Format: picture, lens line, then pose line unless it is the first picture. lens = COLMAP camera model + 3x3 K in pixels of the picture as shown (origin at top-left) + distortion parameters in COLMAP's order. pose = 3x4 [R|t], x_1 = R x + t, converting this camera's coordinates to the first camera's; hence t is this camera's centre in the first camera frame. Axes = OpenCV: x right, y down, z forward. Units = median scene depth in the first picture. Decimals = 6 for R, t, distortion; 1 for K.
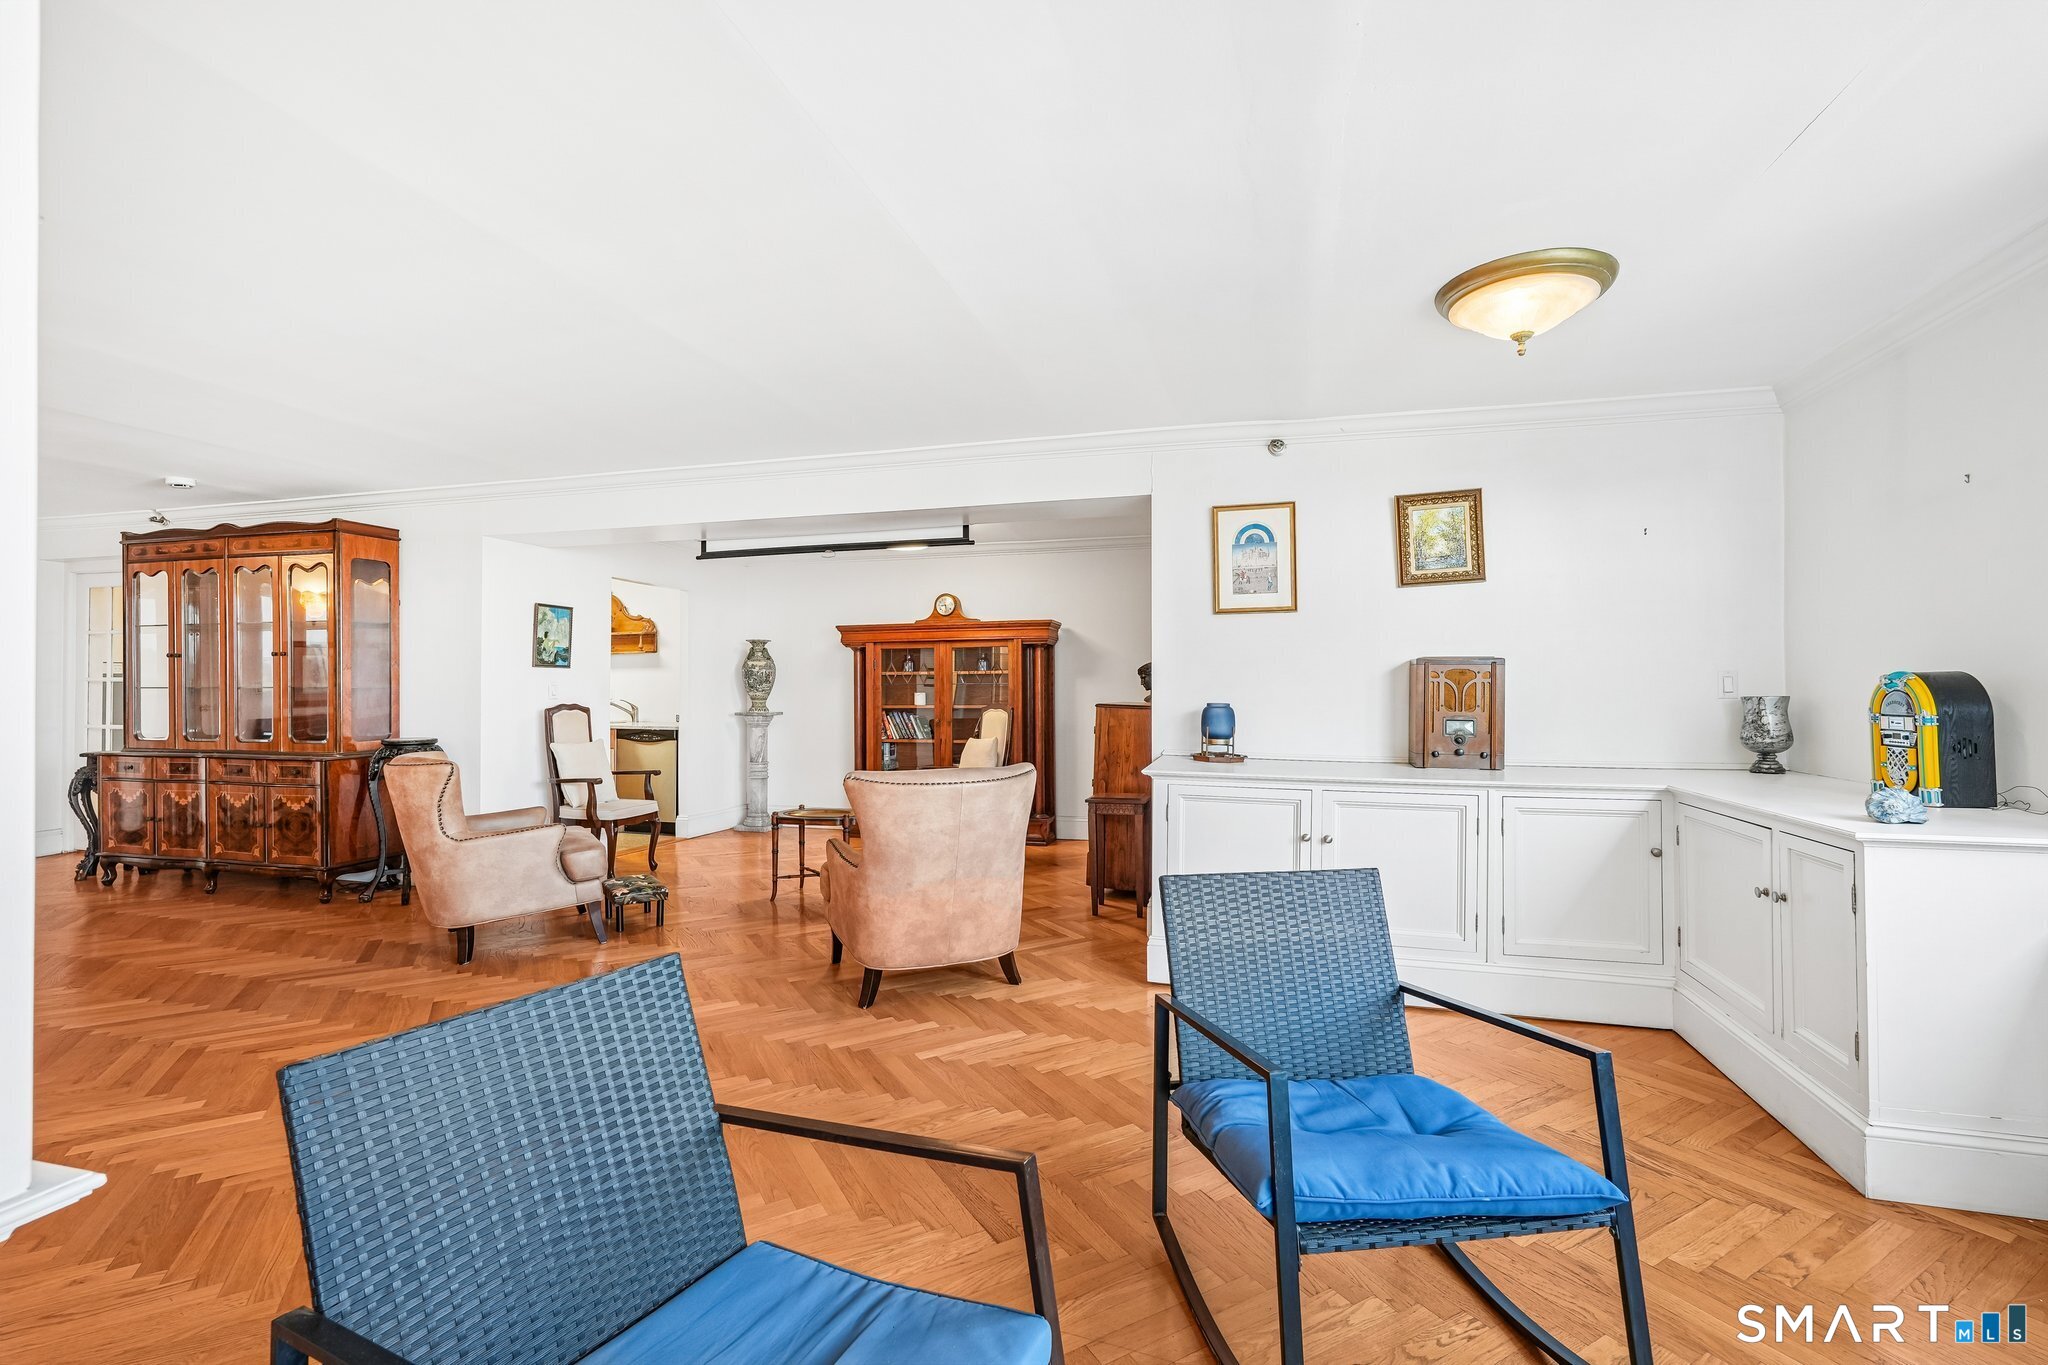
lens RADIAL K [[895.7, 0, 1024.0], [0, 895.7, 682.5], [0, 0, 1]] dist [-0.003142, 0.000145]
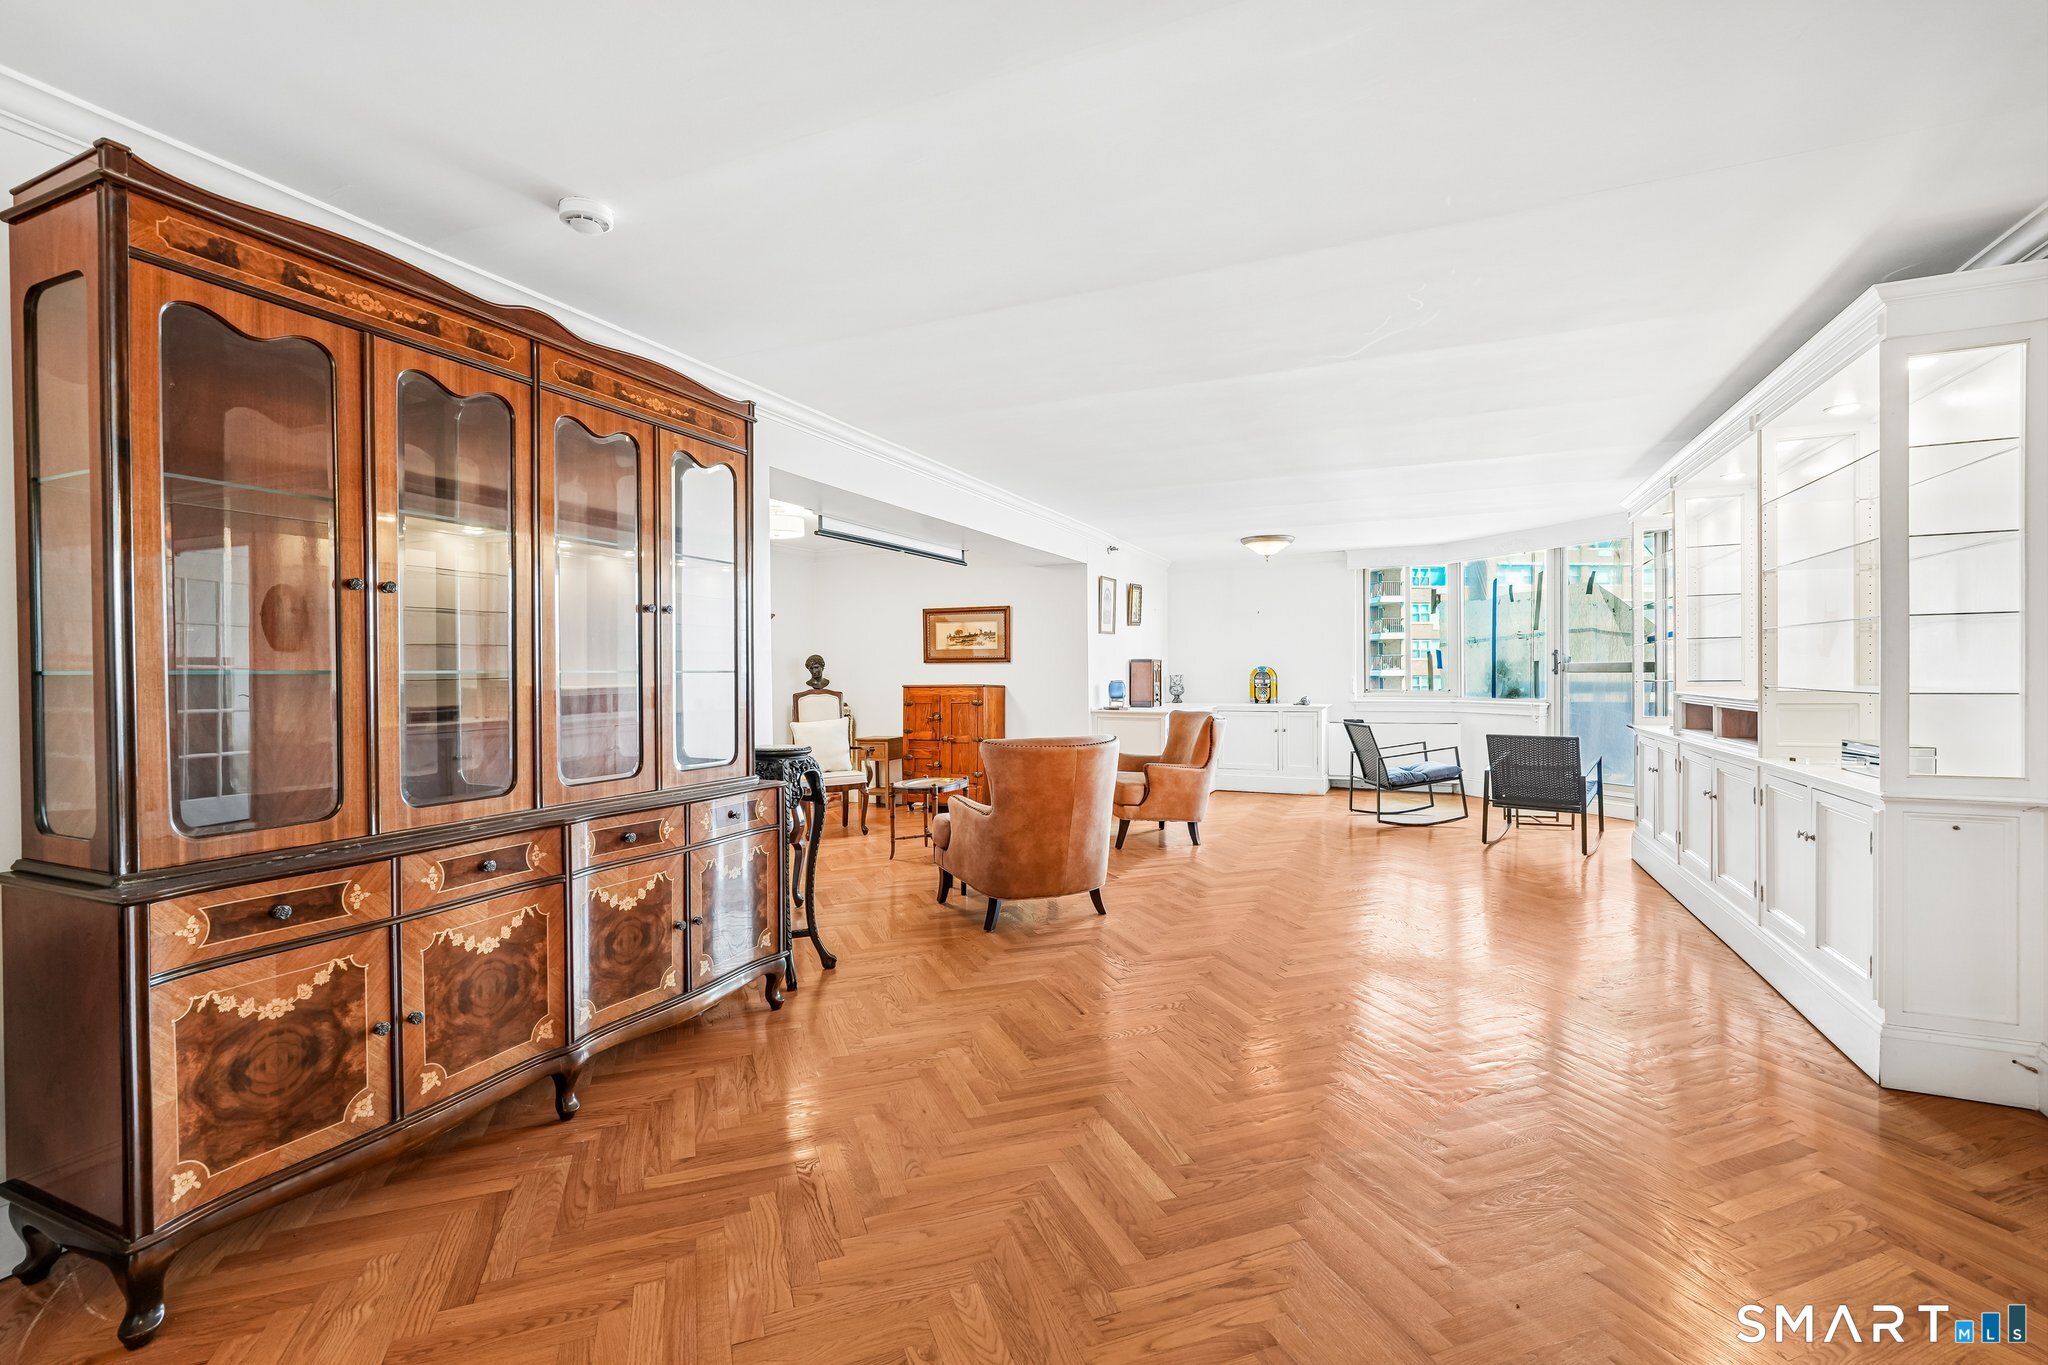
lens RADIAL K [[920.2, 0, 1029.8], [0, 920.2, 645.1], [0, 0, 1]] dist [-0.004984, 0.000095]
pose [[0.134744, 0.038819, 0.990120, -1.261288], [0.034889, 0.998427, -0.043892, 0.020335], [-0.990266, 0.040459, 0.133178, 0.683038]]
